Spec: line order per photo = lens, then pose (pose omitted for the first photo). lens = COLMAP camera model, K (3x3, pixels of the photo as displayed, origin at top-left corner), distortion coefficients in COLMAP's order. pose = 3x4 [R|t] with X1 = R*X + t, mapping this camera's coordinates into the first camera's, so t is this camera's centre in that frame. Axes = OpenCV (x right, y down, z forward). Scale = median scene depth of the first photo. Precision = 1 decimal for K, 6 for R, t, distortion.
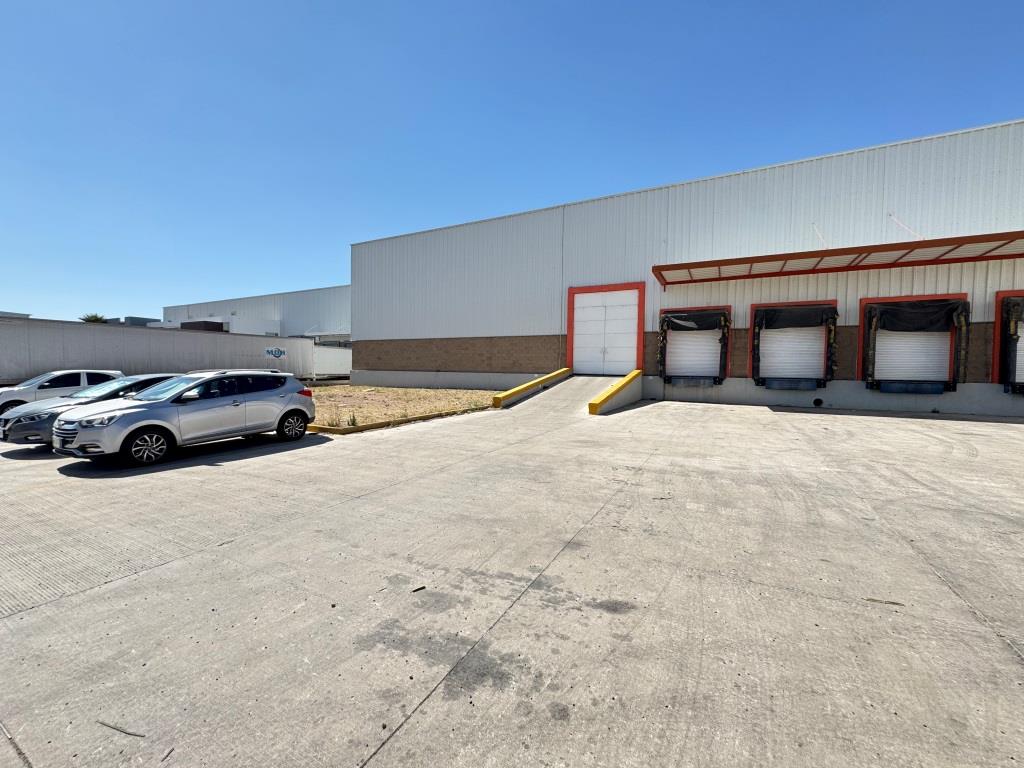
lens RADIAL K [[409.3, 0, 511.6], [0, 409.3, 381.8], [0, 0, 1]] dist [-0.001841, 0.000332]
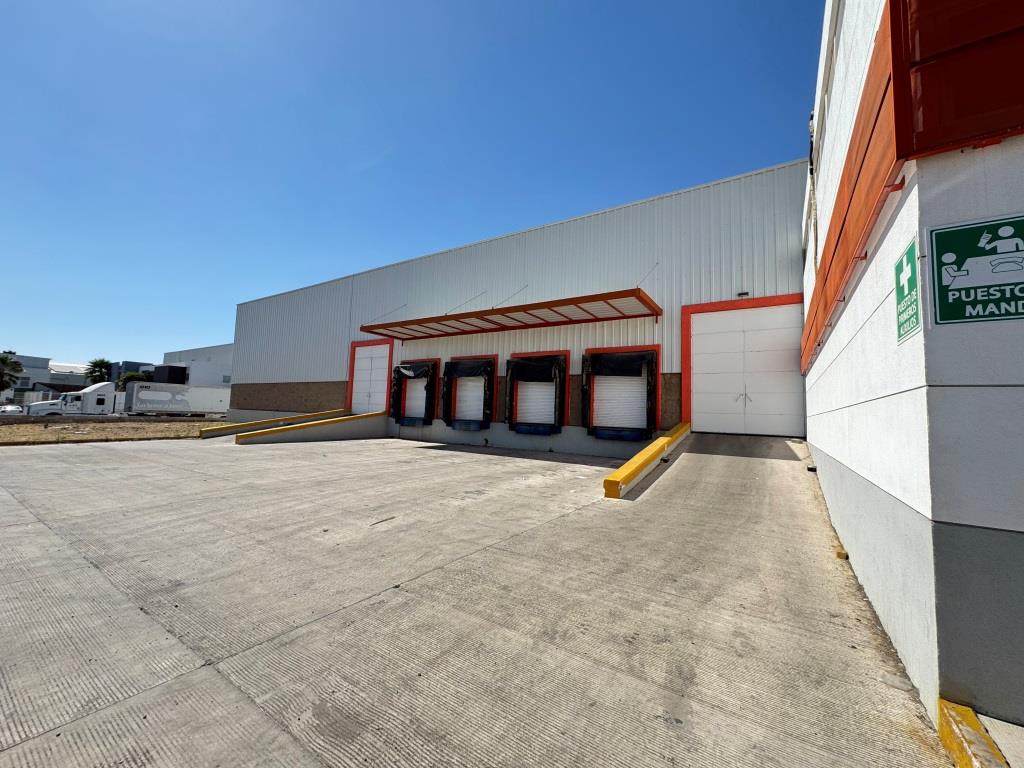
lens RADIAL K [[409.3, 0, 509.1], [0, 409.3, 382.3], [0, 0, 1]] dist [-0.001841, 0.000332]
pose [[0.994986, 0.011009, -0.099410, 0.872079], [-0.021558, 0.994166, -0.105682, 0.003573], [0.097667, 0.107295, 0.989419, -0.146922]]
